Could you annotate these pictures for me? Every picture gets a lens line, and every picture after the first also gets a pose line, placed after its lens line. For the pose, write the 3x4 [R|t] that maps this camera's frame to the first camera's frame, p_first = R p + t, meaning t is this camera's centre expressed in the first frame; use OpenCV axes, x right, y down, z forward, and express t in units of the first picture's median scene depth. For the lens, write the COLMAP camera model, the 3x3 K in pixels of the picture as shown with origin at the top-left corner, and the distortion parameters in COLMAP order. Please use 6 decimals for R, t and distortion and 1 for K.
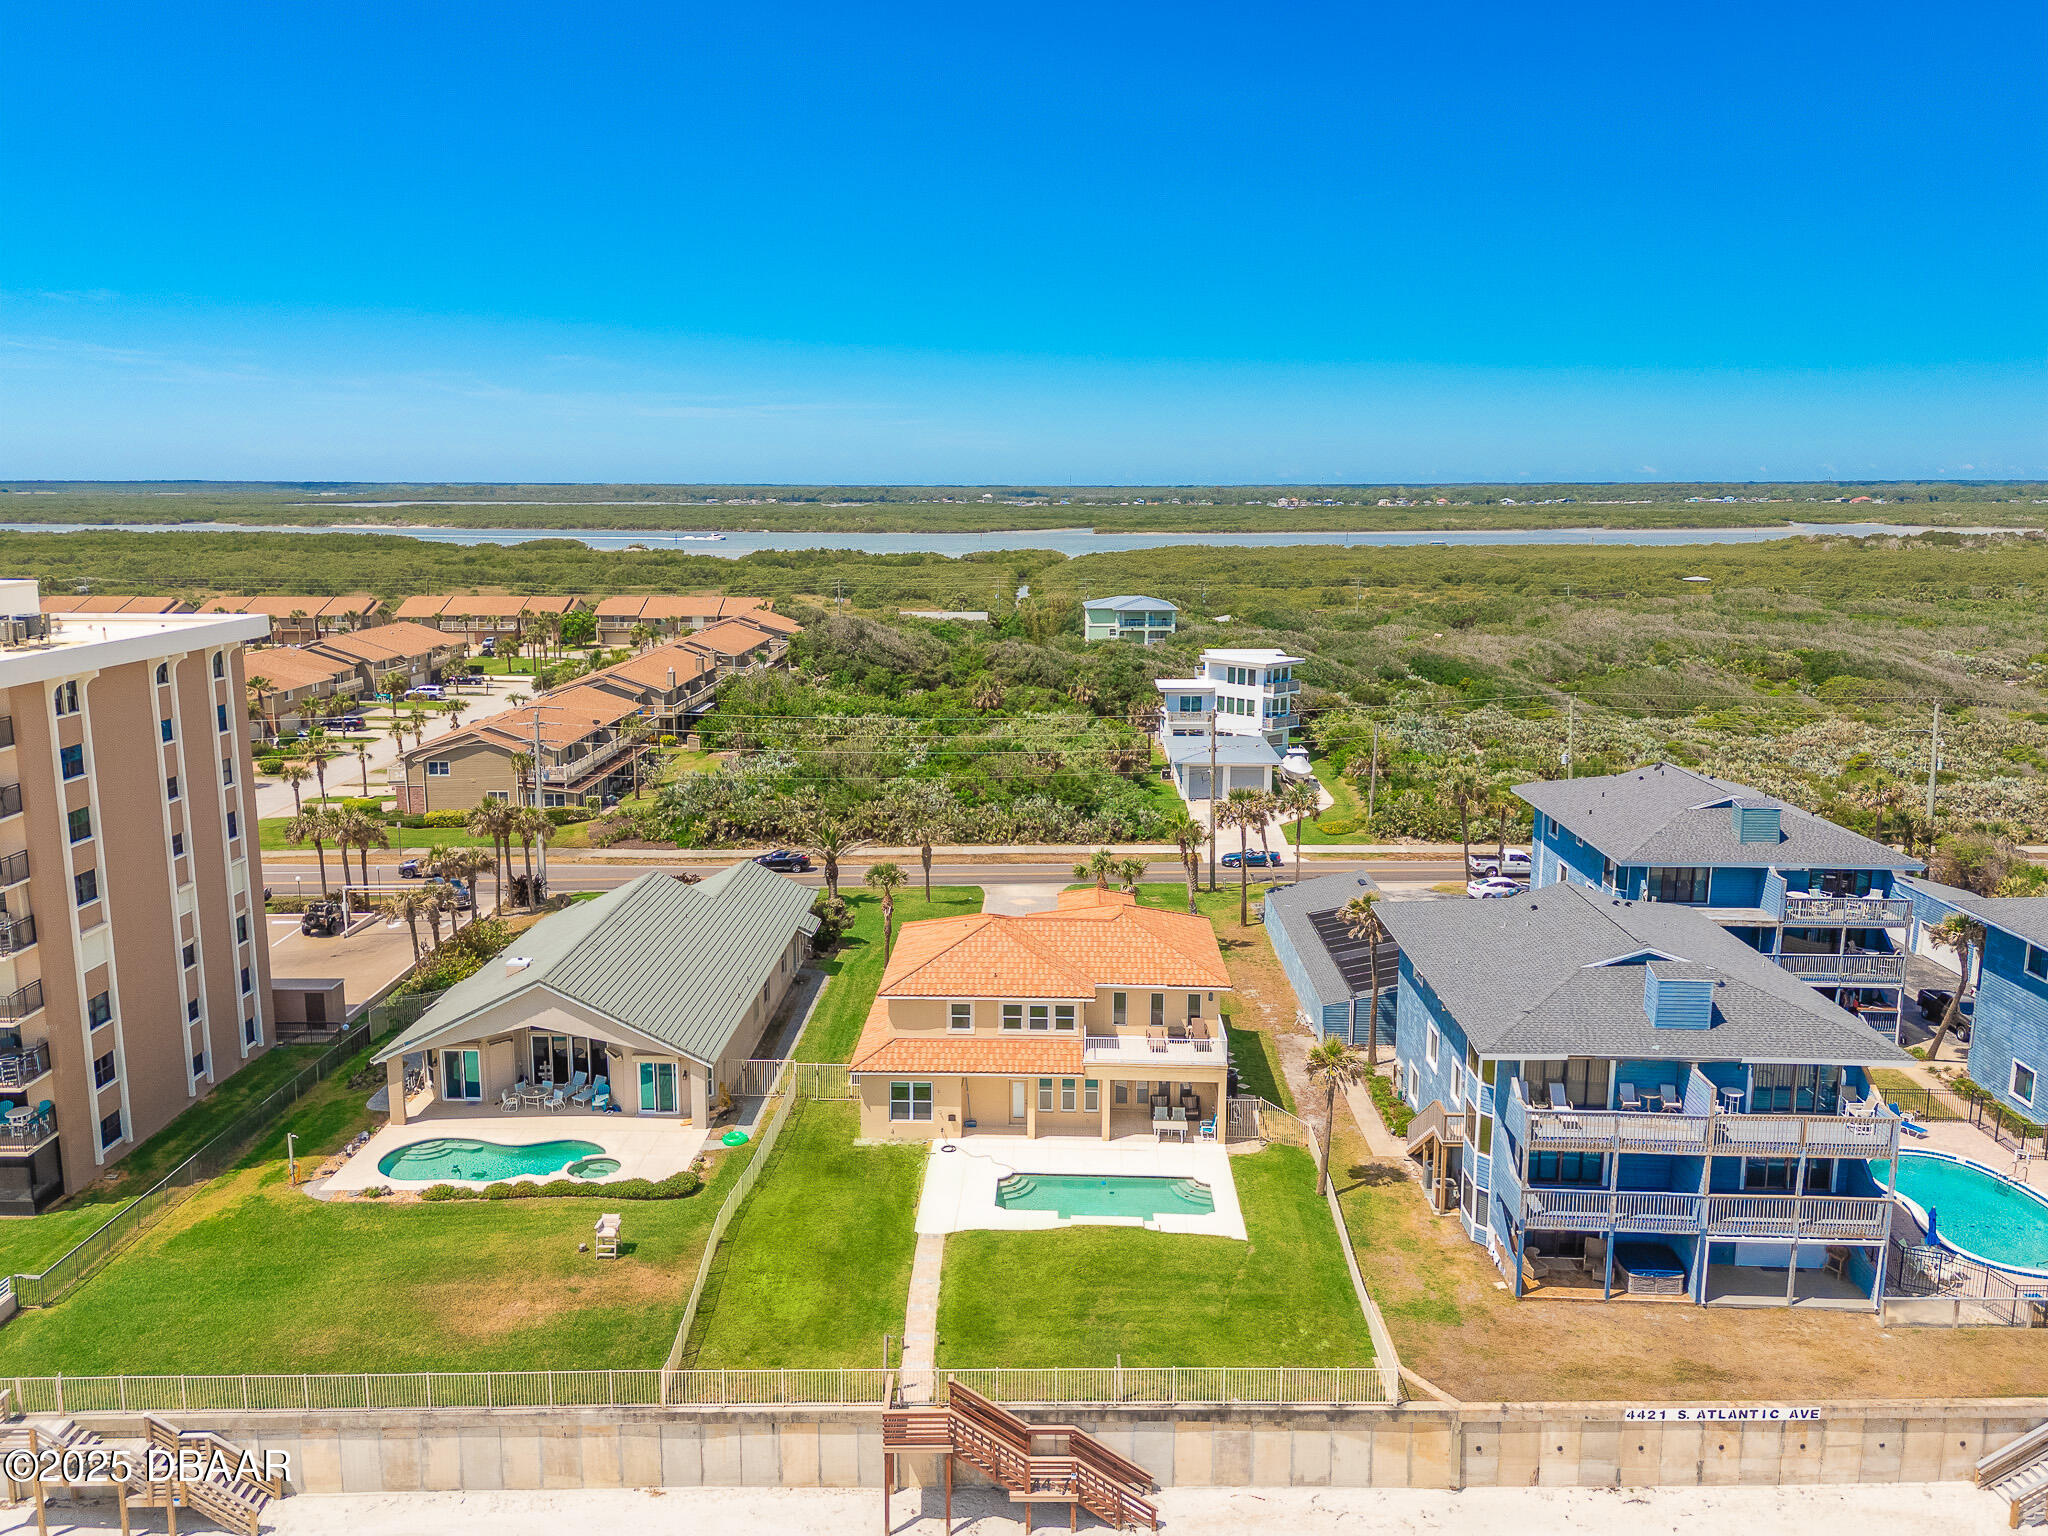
lens RADIAL K [[1537.8, 0, 1006.1], [0, 1537.8, 768.2], [0, 0, 1]] dist [0.084528, -0.078281]
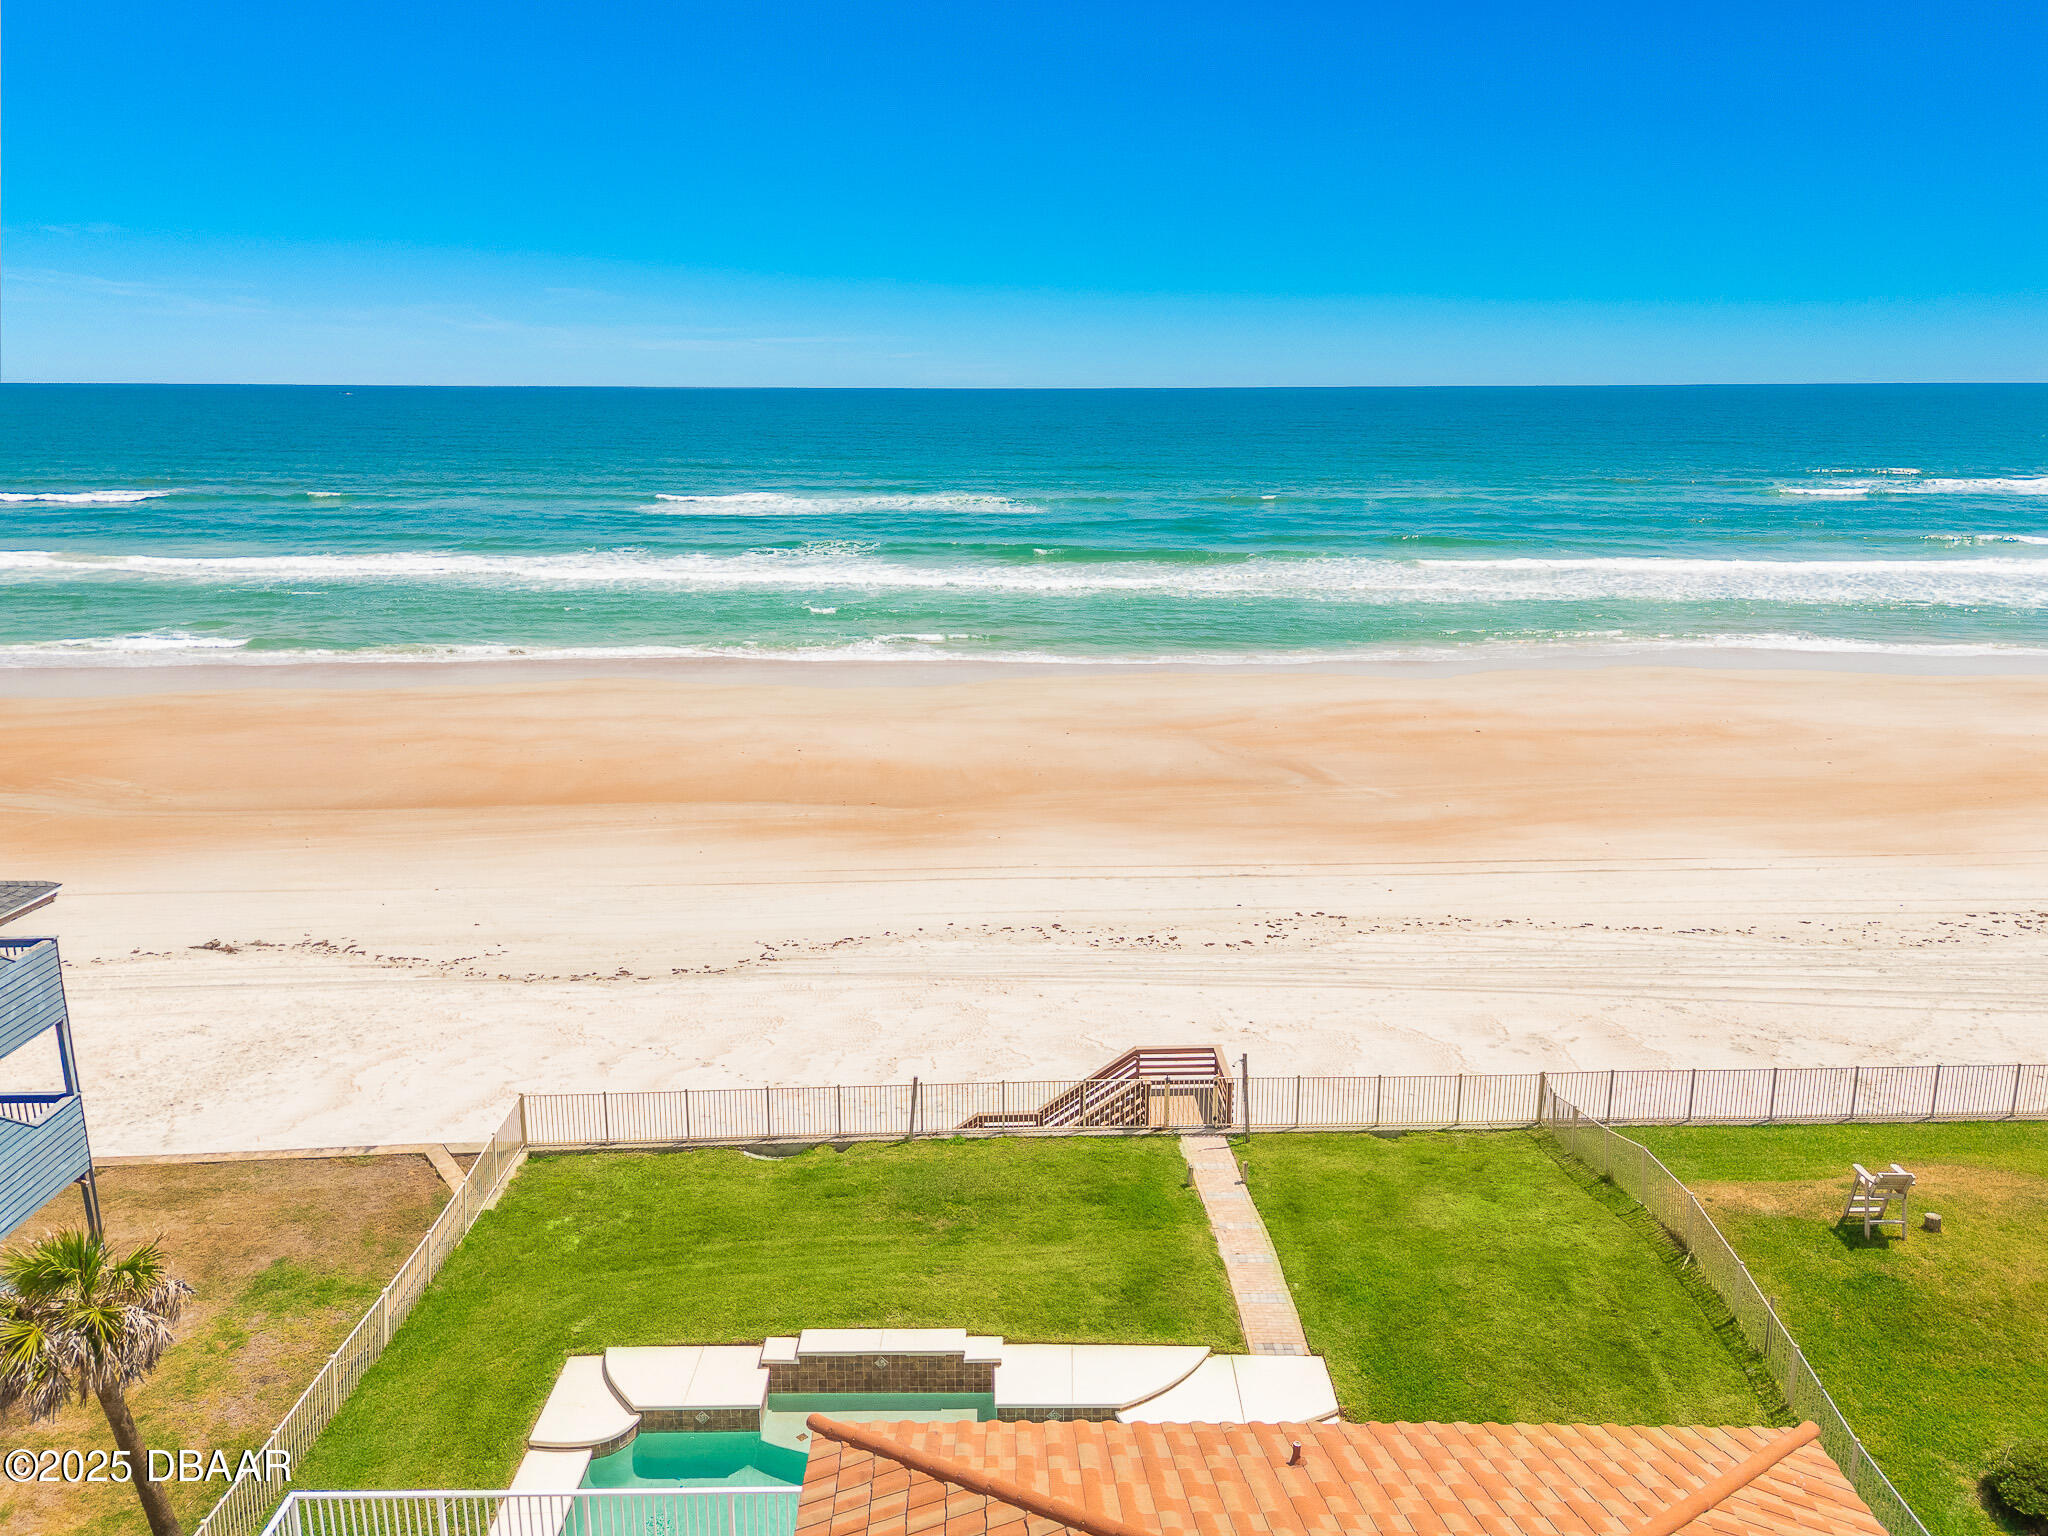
lens RADIAL K [[1503.0, 0, 1024.0], [0, 1503.0, 768.0], [0, 0, 1]] dist [0.119980, -0.156898]
pose [[-0.999191, 0.010586, -0.038800, 0.048068], [-0.006759, 0.906816, 0.421472, -0.047456], [0.039646, 0.421394, -0.906011, 1.566714]]
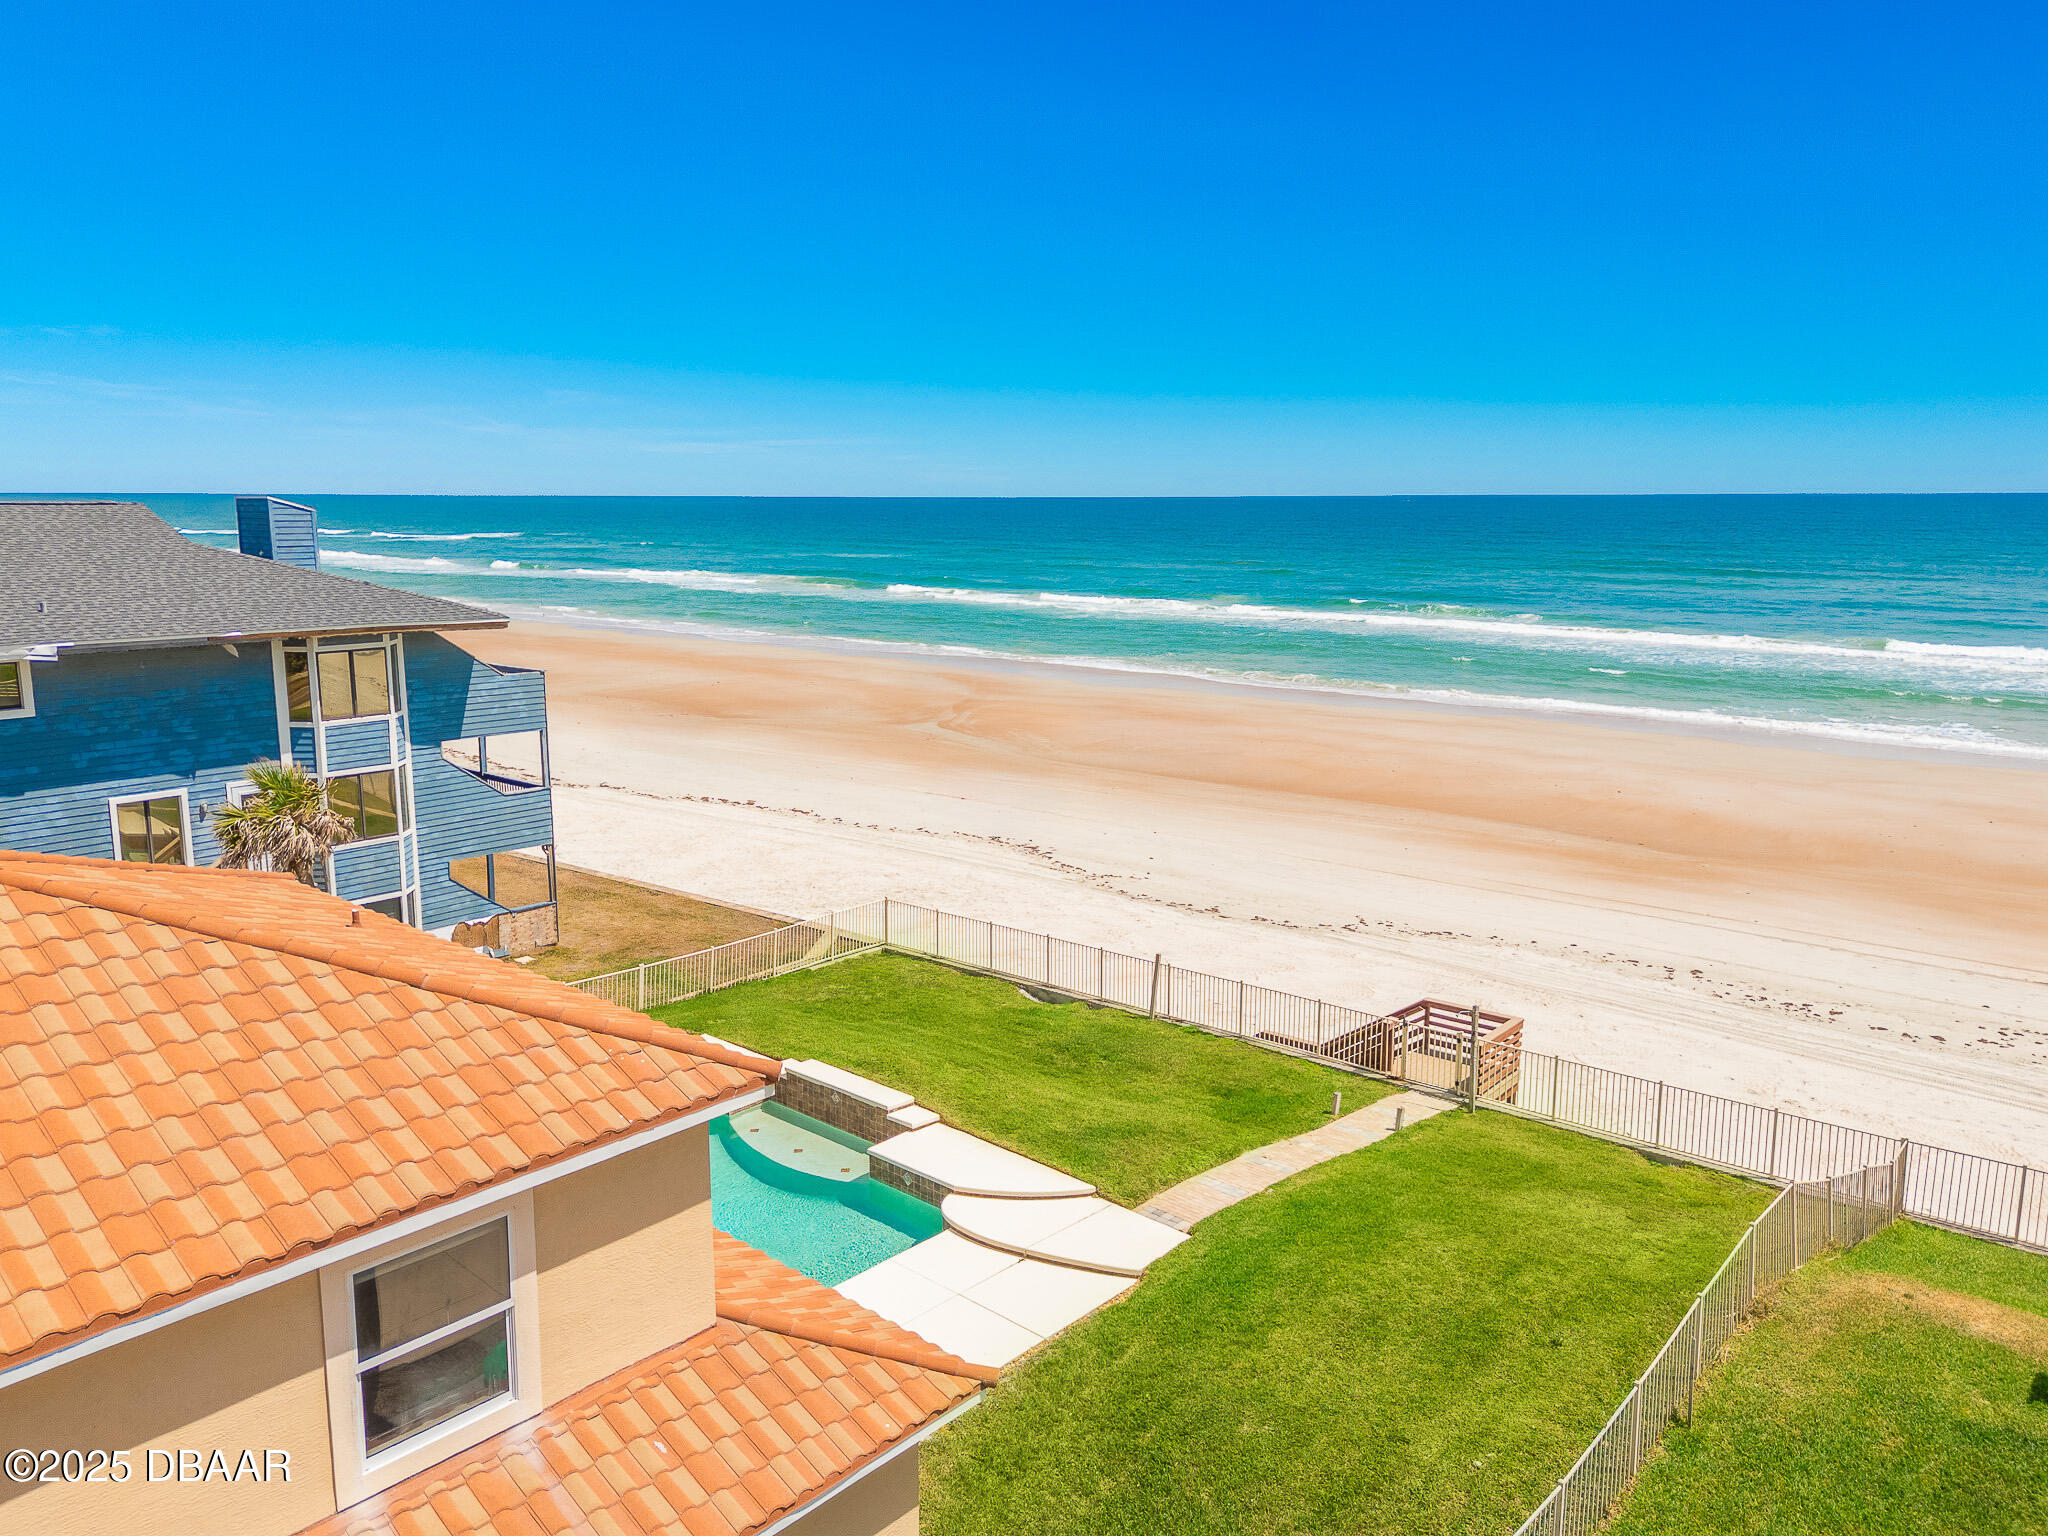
lens RADIAL K [[1503.0, 0, 1024.0], [0, 1503.0, 768.0], [0, 0, 1]] dist [0.119980, -0.156898]
pose [[-0.768952, -0.114360, 0.628994, -0.302601], [0.117509, 0.941825, 0.314893, 0.072899], [-0.628414, 0.316051, -0.710780, 1.493156]]
